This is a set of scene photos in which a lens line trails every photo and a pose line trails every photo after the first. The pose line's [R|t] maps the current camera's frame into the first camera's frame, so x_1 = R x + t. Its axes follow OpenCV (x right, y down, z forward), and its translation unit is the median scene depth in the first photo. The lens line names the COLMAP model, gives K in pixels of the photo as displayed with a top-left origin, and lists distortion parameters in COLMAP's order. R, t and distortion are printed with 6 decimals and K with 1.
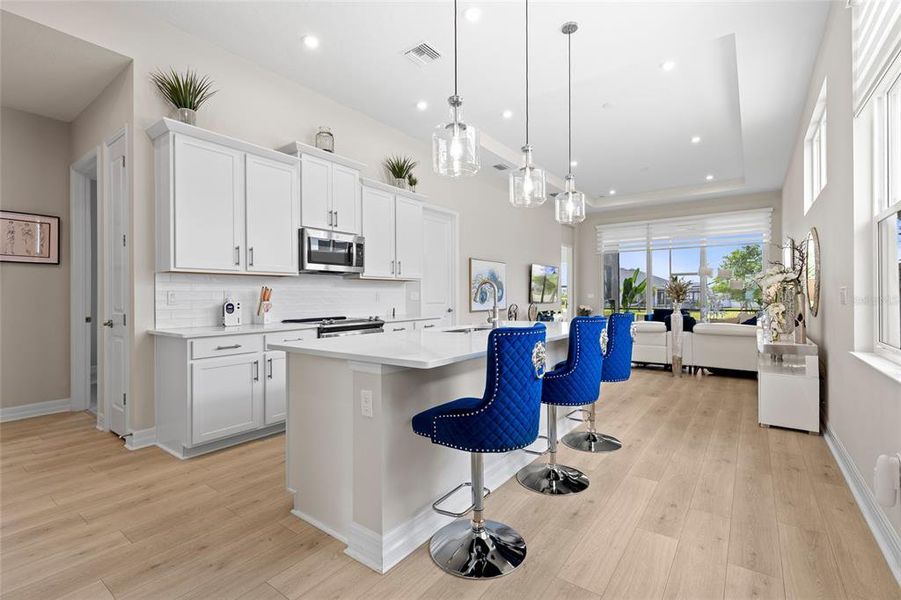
lens RADIAL K [[407.7, 0, 451.6], [0, 407.7, 297.5], [0, 0, 1]] dist [0.002778, -0.000271]
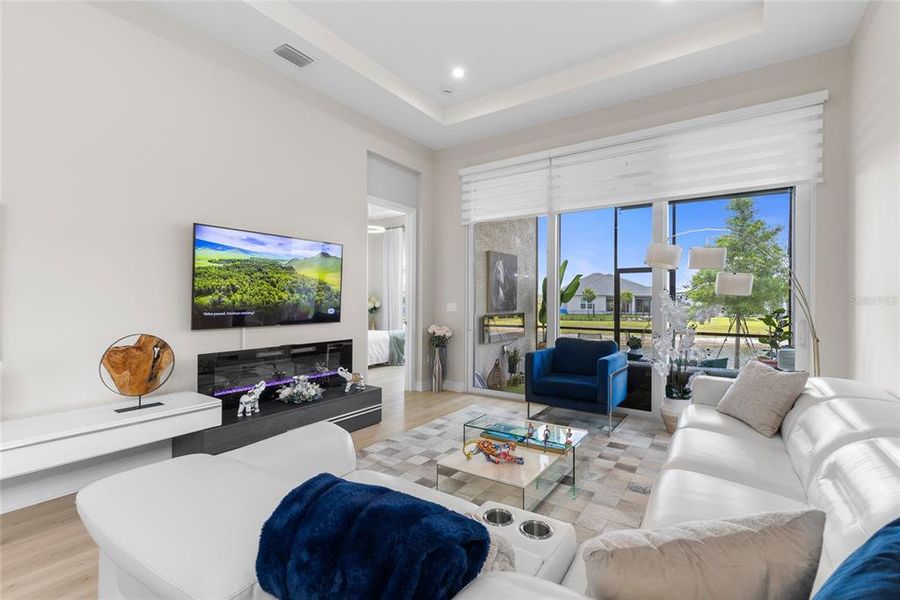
lens RADIAL K [[407.3, 0, 451.1], [0, 407.3, 297.5], [0, 0, 1]] dist [0.002778, -0.000271]
pose [[0.999410, 0.005935, 0.033828, 0.295045], [-0.005437, 0.999876, -0.014777, -0.007642], [-0.033911, 0.014585, 0.999318, 0.445934]]
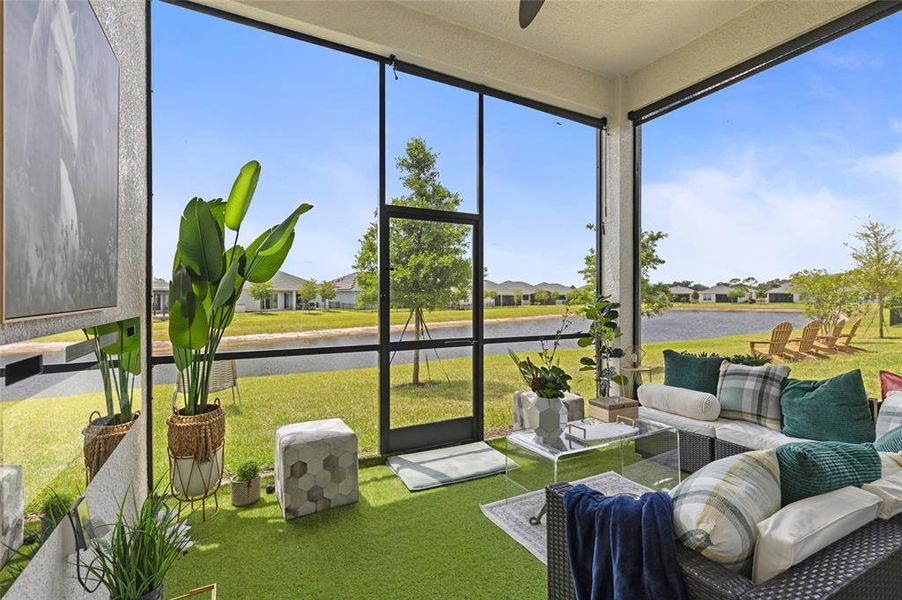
lens RADIAL K [[407.1, 0, 450.9], [0, 407.1, 302.2], [0, 0, 1]] dist [0.001048, -0.000166]
pose [[0.461186, -0.002190, 0.887301, 0.351233], [0.008462, 0.999962, -0.001930, 0.002206], [-0.887263, 0.008398, 0.461187, 0.897846]]
